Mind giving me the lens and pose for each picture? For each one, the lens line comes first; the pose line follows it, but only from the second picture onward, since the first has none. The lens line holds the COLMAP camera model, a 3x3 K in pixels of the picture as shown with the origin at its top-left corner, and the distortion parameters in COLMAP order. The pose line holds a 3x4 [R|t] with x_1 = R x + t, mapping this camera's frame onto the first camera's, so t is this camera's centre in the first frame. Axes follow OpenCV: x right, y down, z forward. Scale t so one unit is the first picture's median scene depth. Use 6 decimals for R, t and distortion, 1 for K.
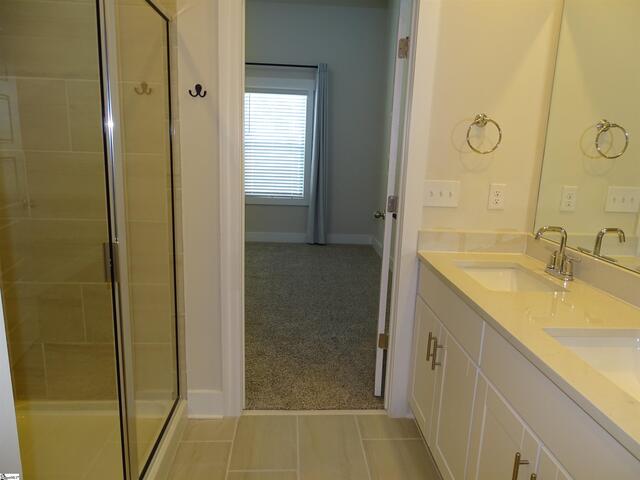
lens RADIAL K [[463.0, 0, 320.0], [0, 463.0, 241.4], [0, 0, 1]] dist [0.002264, 0.003212]
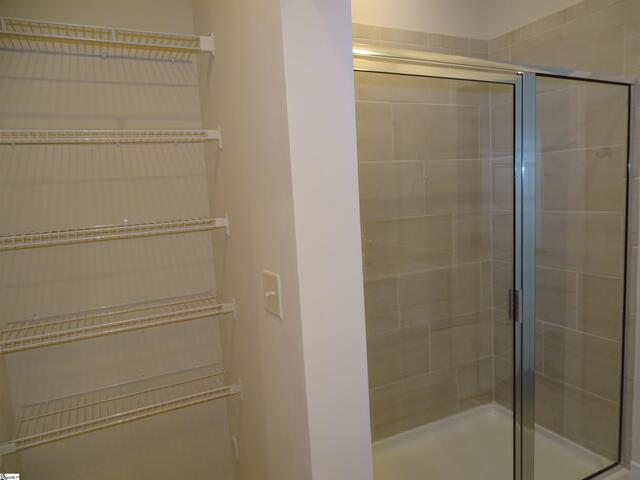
lens RADIAL K [[463.0, 0, 320.0], [0, 463.0, 238.9], [0, 0, 1]] dist [0.002264, 0.003212]
pose [[0.402433, 0.054337, -0.913835, 0.324050], [-0.130050, 0.991506, 0.001684, -0.045945], [0.906165, 0.118167, 0.406081, -0.002132]]
